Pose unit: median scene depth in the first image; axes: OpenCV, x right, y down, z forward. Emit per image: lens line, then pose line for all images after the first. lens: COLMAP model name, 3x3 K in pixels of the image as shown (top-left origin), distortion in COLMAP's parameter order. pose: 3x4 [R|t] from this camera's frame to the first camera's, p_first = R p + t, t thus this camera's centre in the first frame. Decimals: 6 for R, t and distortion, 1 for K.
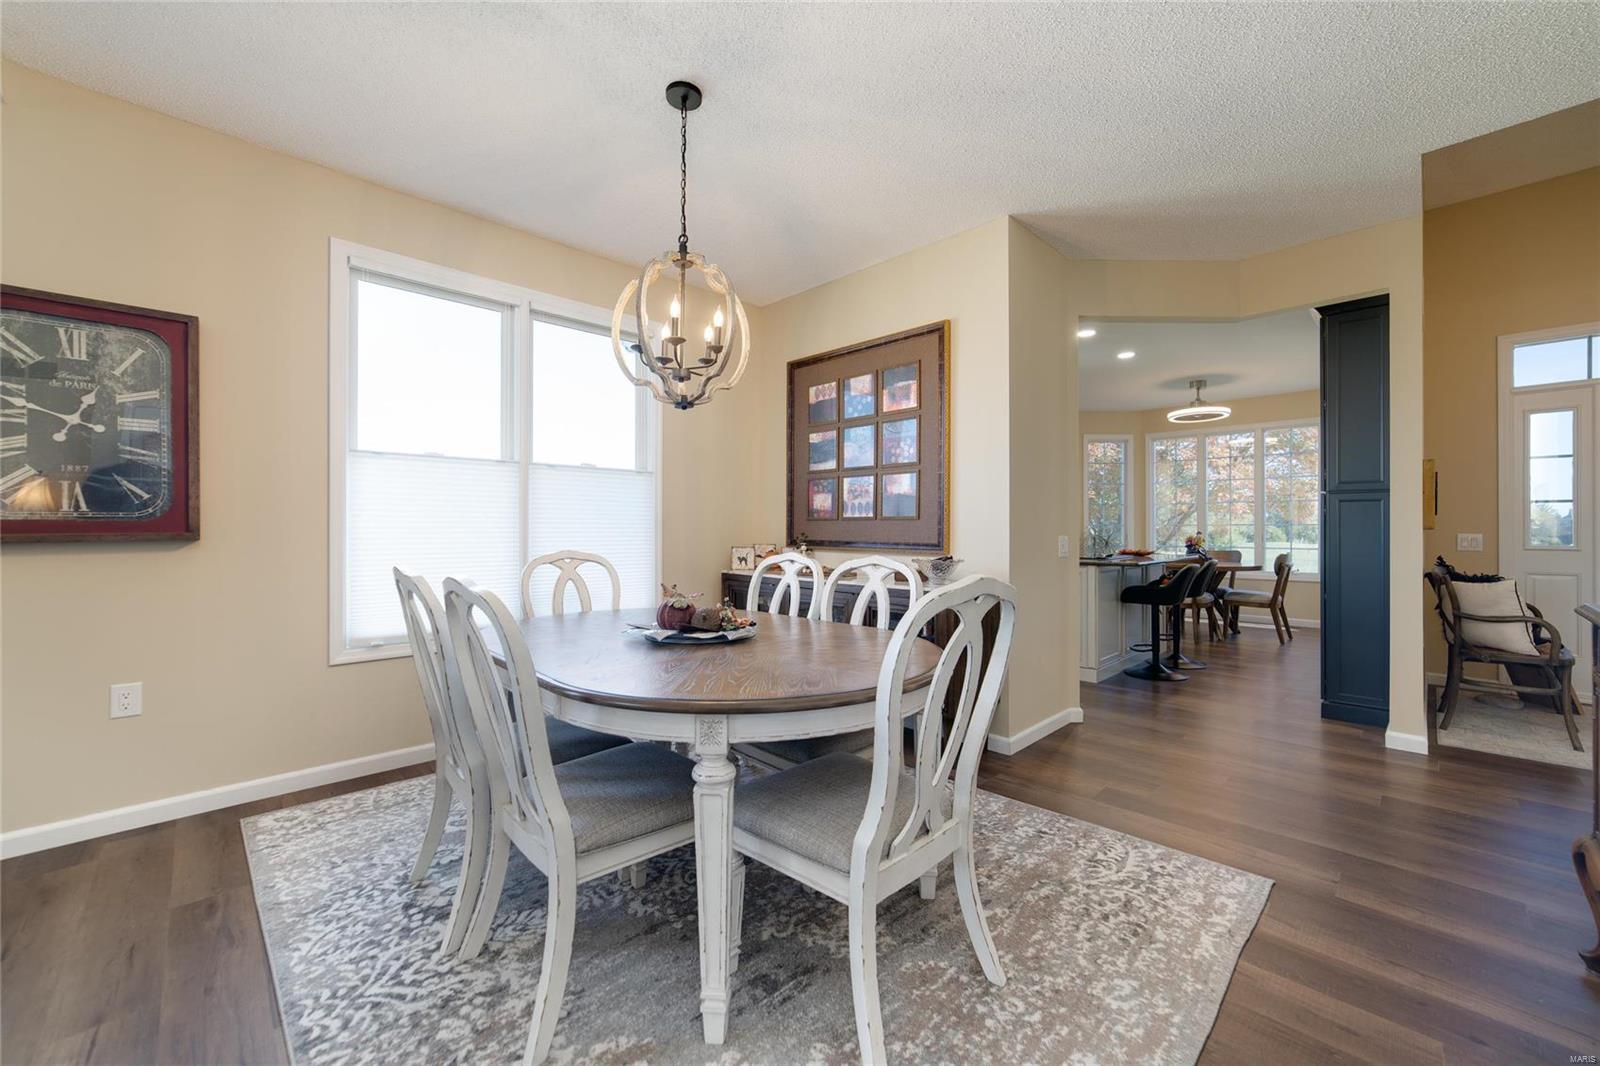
lens RADIAL K [[616.5, 0, 805.2], [0, 616.5, 529.9], [0, 0, 1]] dist [-0.025593, 0.007174]
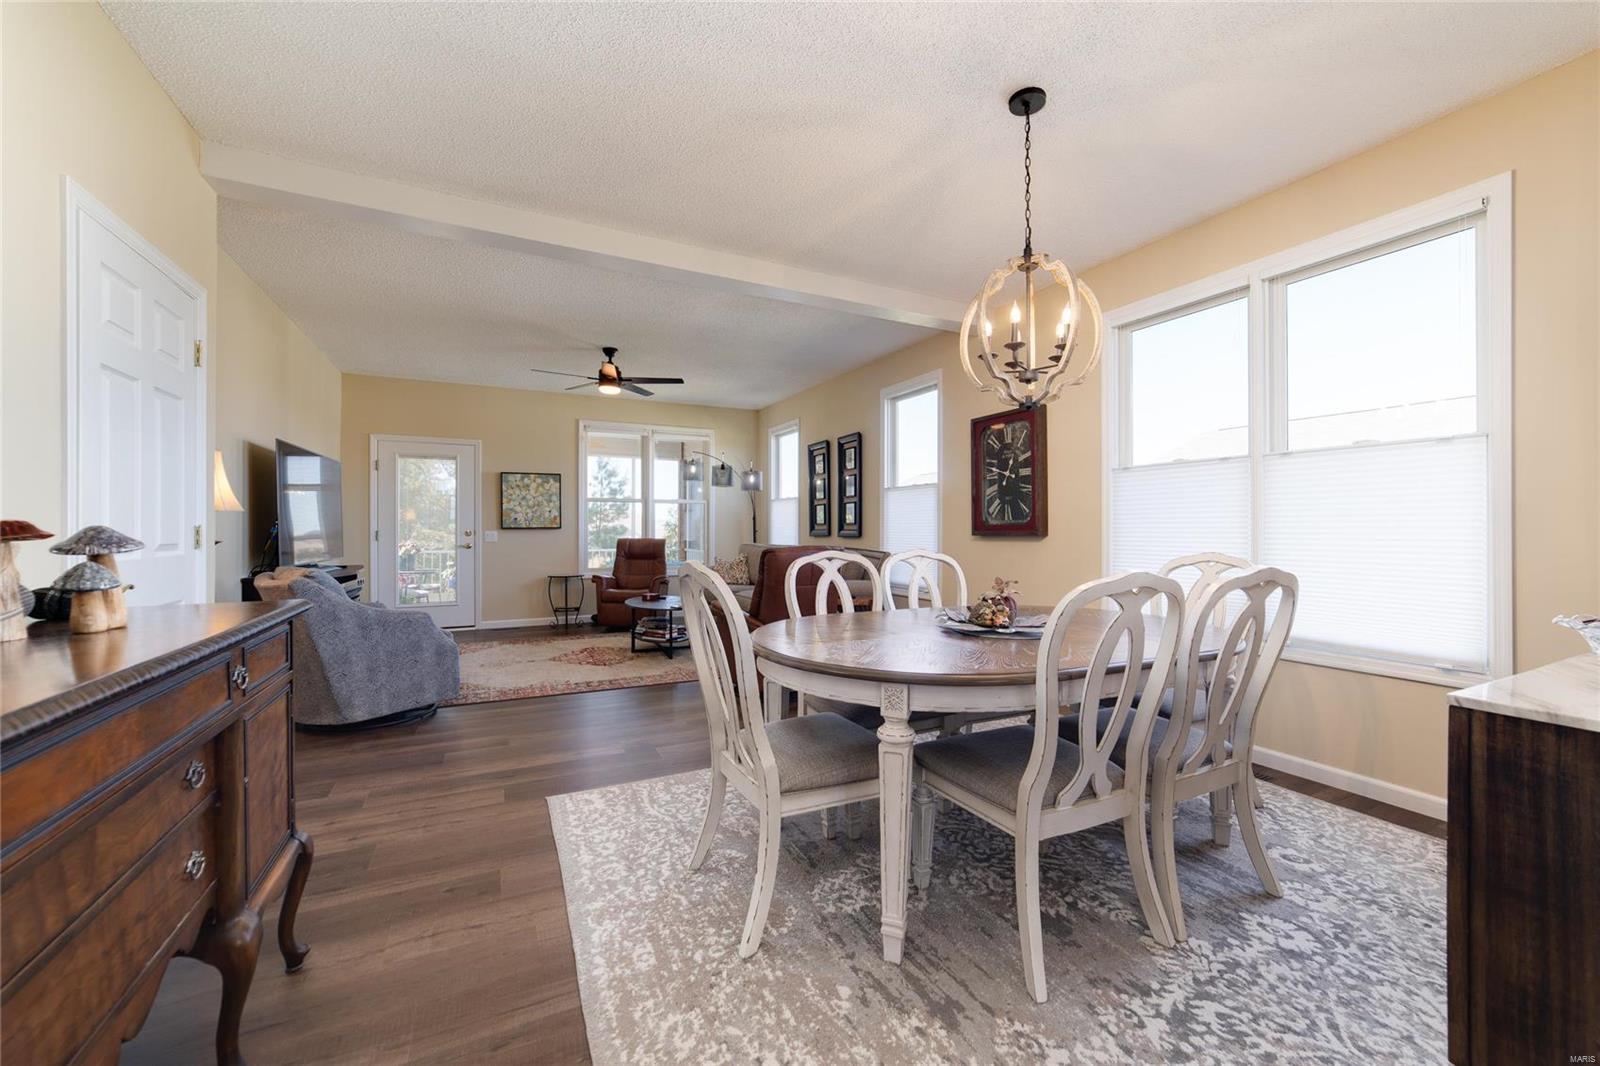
lens RADIAL K [[616.5, 0, 805.2], [0, 616.5, 529.9], [0, 0, 1]] dist [-0.025593, 0.007174]
pose [[-0.293621, -0.001787, -0.955920, 1.169862], [-0.007670, 0.999970, 0.000486, 0.005449], [0.955891, 0.007475, -0.293626, 1.263011]]
